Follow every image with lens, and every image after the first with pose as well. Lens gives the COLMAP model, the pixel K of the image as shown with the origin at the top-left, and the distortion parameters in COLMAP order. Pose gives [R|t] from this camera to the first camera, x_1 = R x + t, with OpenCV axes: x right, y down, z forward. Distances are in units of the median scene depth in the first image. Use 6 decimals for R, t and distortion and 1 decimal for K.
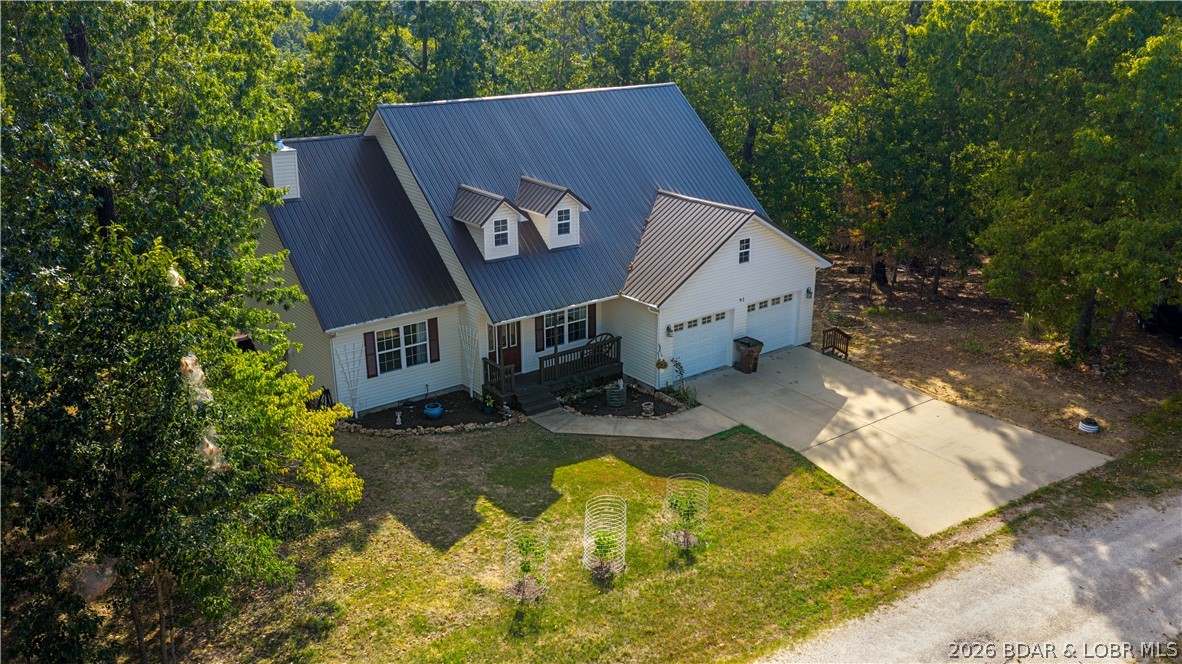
lens RADIAL K [[975.6, 0, 591.0], [0, 975.6, 332.0], [0, 0, 1]] dist [0.007963, 0.001778]
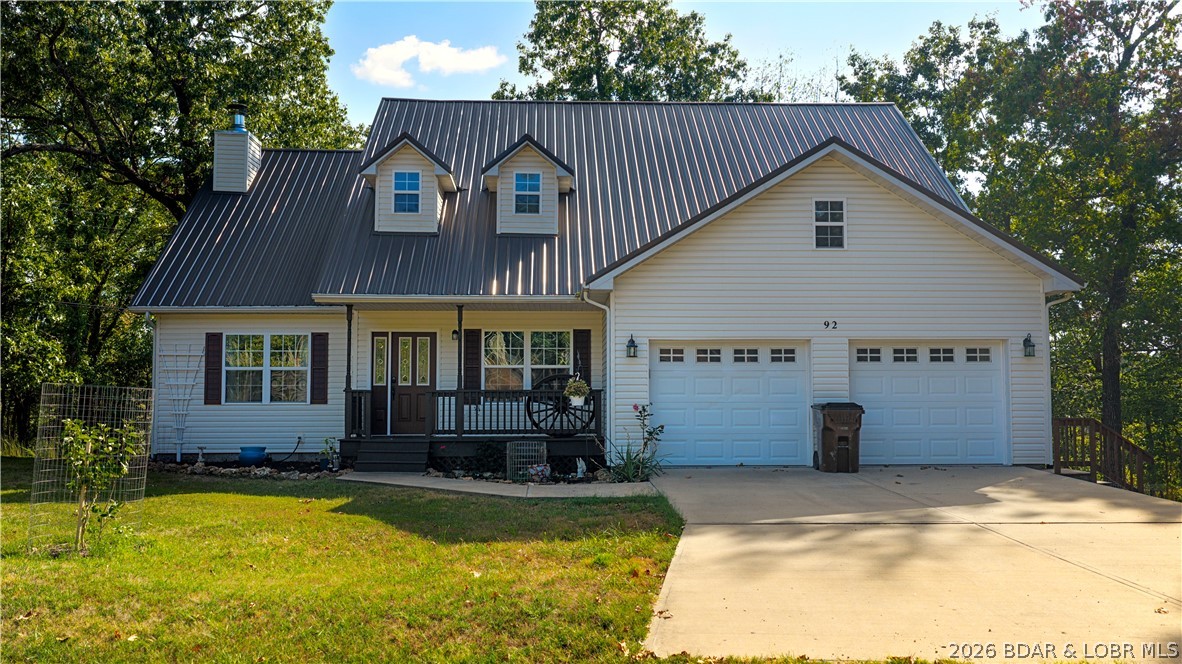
lens RADIAL K [[992.8, 0, 591.0], [0, 992.8, 332.0], [0, 0, 1]] dist [0.006589, -0.007669]
pose [[0.818775, -0.037722, -0.572874, 0.368573], [-0.189283, 0.924310, -0.331394, 0.171998], [0.542014, 0.379773, 0.749662, 0.599056]]
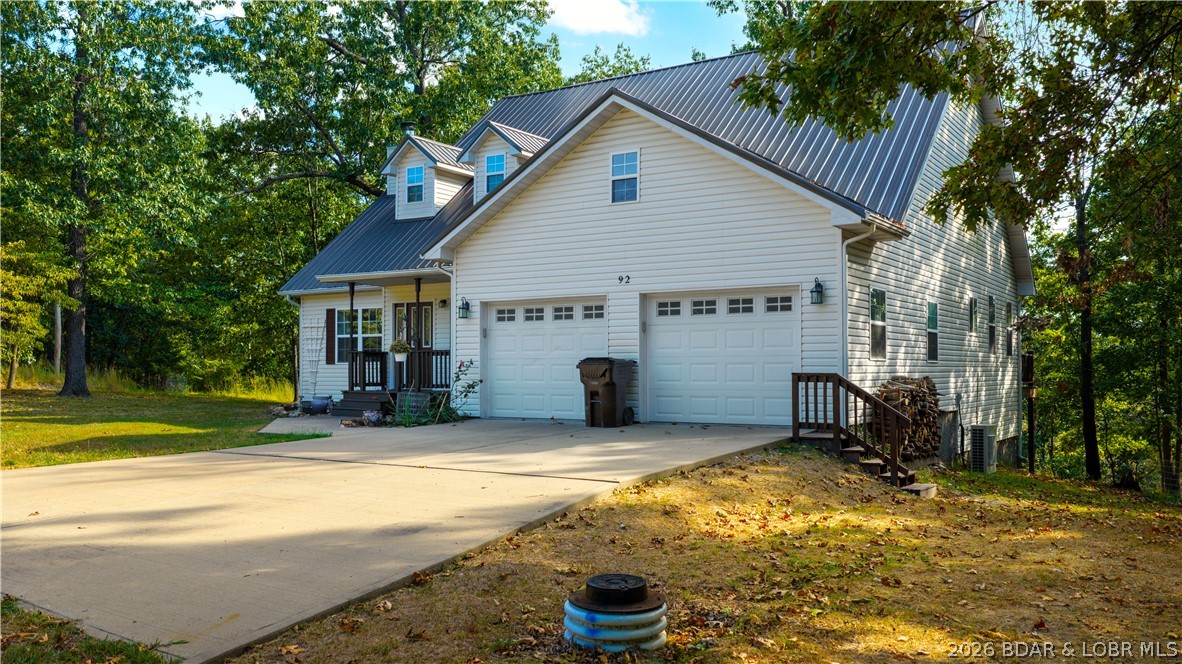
lens RADIAL K [[992.8, 0, 591.0], [0, 992.8, 332.0], [0, 0, 1]] dist [0.006589, -0.007669]
pose [[0.338989, -0.034106, -0.940172, 0.660273], [-0.307777, 0.940332, -0.145084, 0.073951], [0.889022, 0.338545, 0.308265, 0.902897]]
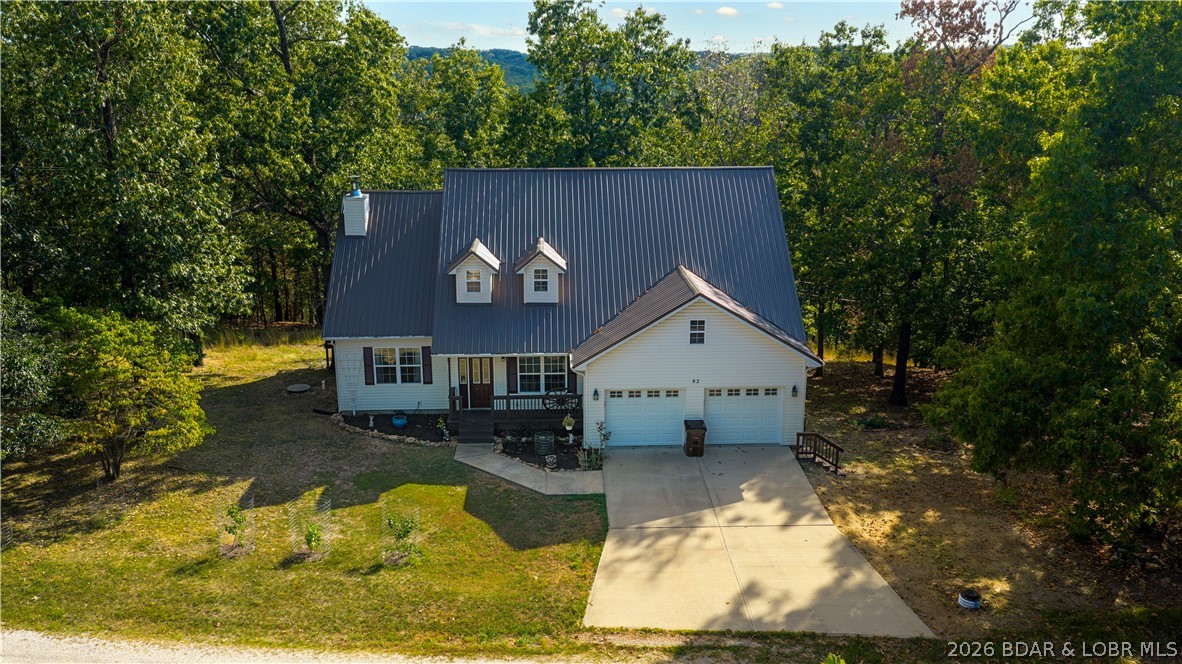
lens RADIAL K [[992.8, 0, 591.0], [0, 992.8, 332.0], [0, 0, 1]] dist [0.006589, -0.007669]
pose [[0.818642, 0.149415, -0.554528, 0.661738], [-0.188616, 0.981953, -0.013869, -0.051666], [0.542448, 0.115946, 0.832050, 0.110019]]
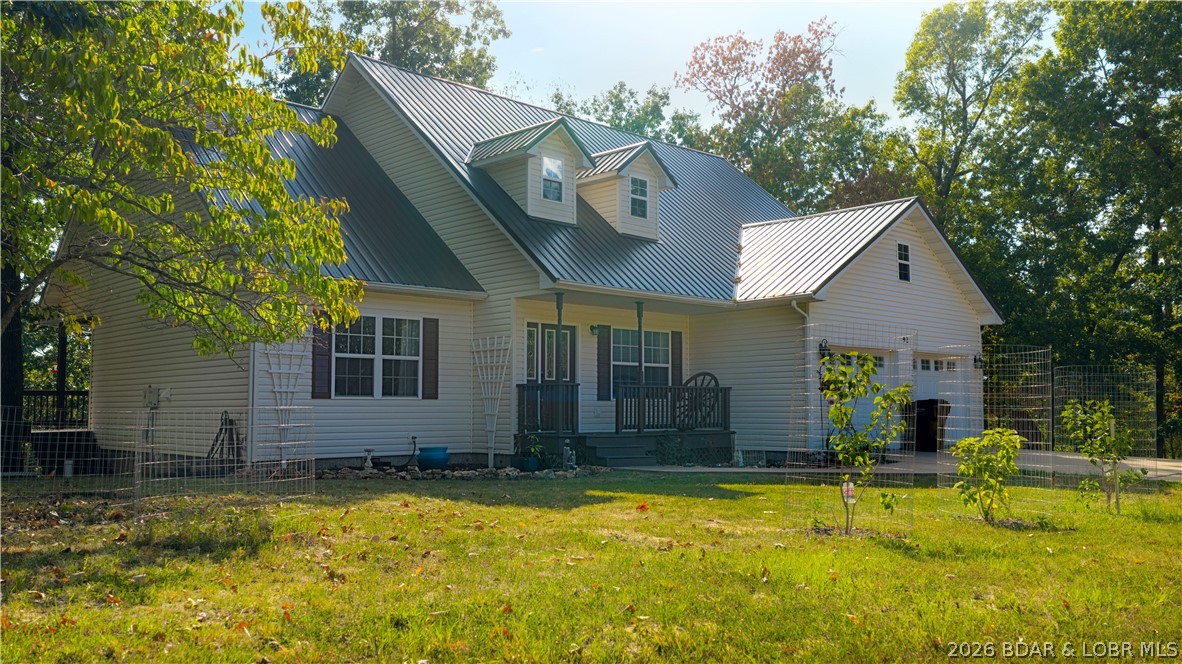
lens RADIAL K [[975.6, 0, 591.0], [0, 975.6, 332.0], [0, 0, 1]] dist [0.007963, 0.001778]
pose [[0.993932, 0.012900, 0.109236, -0.131155], [0.031486, 0.918173, -0.394927, 0.225886], [-0.105392, 0.395970, 0.912195, 0.463407]]
